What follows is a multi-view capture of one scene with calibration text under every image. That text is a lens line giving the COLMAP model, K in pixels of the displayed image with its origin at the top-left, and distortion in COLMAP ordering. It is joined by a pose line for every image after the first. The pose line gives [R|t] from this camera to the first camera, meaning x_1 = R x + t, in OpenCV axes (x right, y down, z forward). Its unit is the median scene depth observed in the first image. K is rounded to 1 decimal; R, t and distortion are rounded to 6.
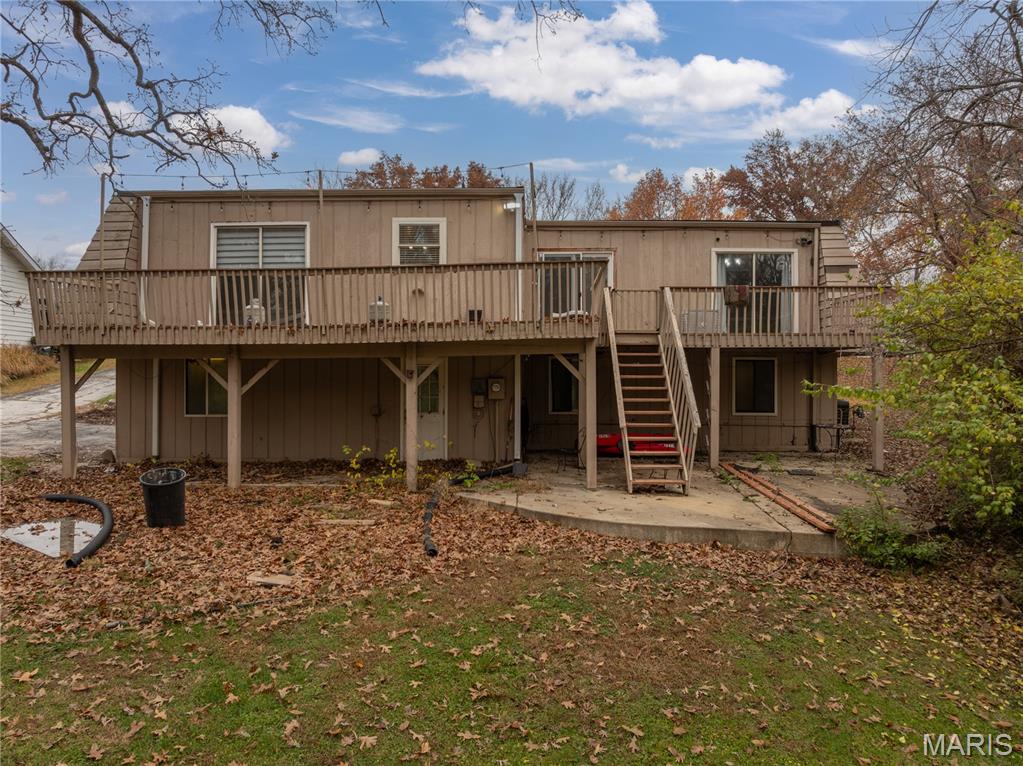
lens RADIAL K [[713.1, 0, 513.3], [0, 713.1, 382.8], [0, 0, 1]] dist [-0.035451, 0.002476]
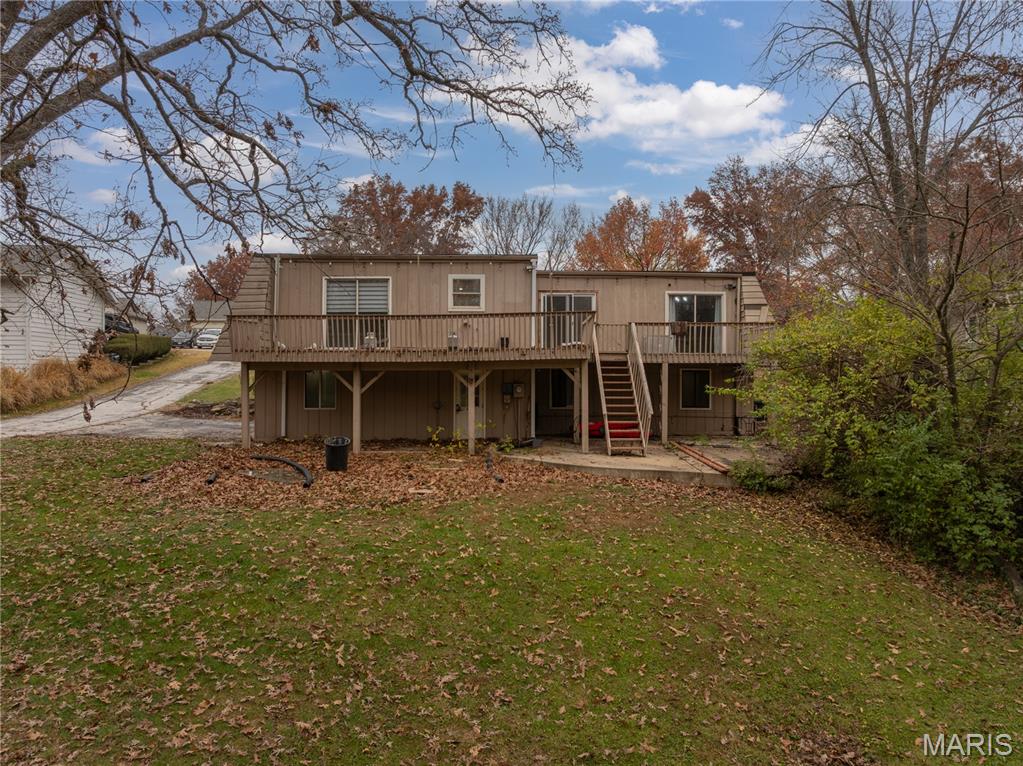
lens RADIAL K [[713.1, 0, 511.9], [0, 713.1, 382.6], [0, 0, 1]] dist [-0.035451, 0.002476]
pose [[0.999306, 0.001647, 0.037223, -0.093506], [-0.001425, 0.999981, -0.005973, 0.000997], [-0.037232, 0.005916, 0.999289, -0.483012]]
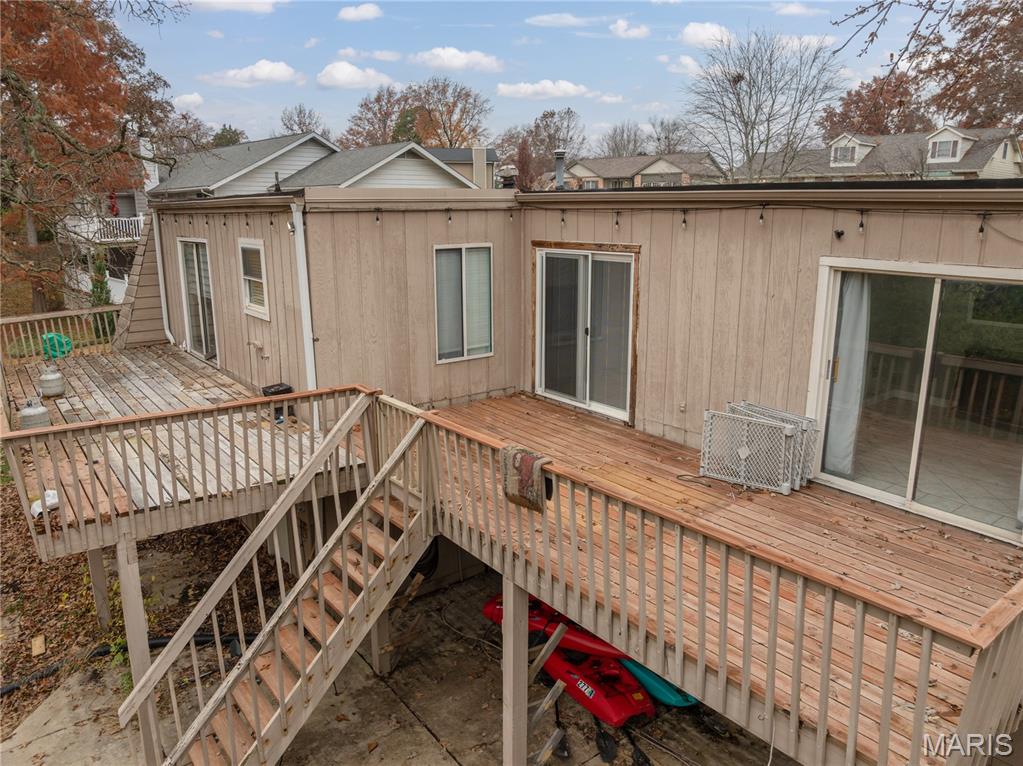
lens RADIAL K [[713.1, 0, 509.4], [0, 713.1, 376.6], [0, 0, 1]] dist [-0.035451, 0.002476]
pose [[0.628523, 0.173520, -0.758188, 0.581274], [-0.001457, 0.975058, 0.221945, -0.257588], [0.777790, -0.138393, 0.613099, 0.757691]]
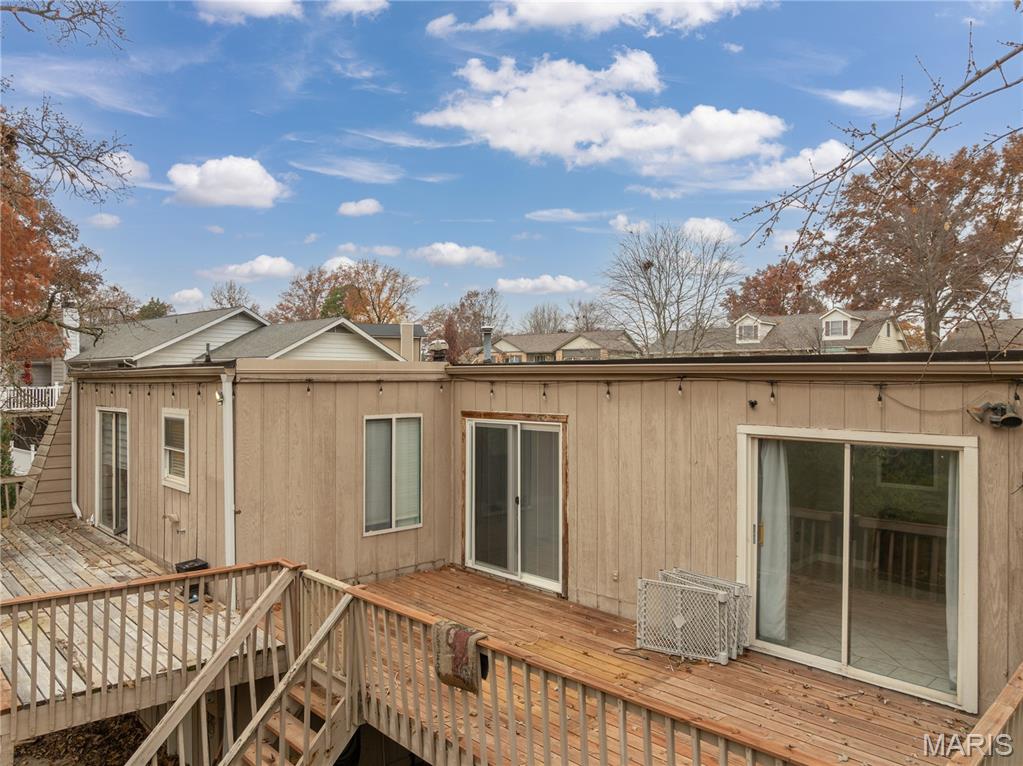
lens RADIAL K [[713.1, 0, 507.8], [0, 713.1, 382.2], [0, 0, 1]] dist [-0.035451, 0.002476]
pose [[0.704007, -0.001621, -0.710191, 0.581598], [-0.005371, 0.999957, -0.007606, -0.256667], [0.710173, 0.009169, 0.703968, 0.752017]]
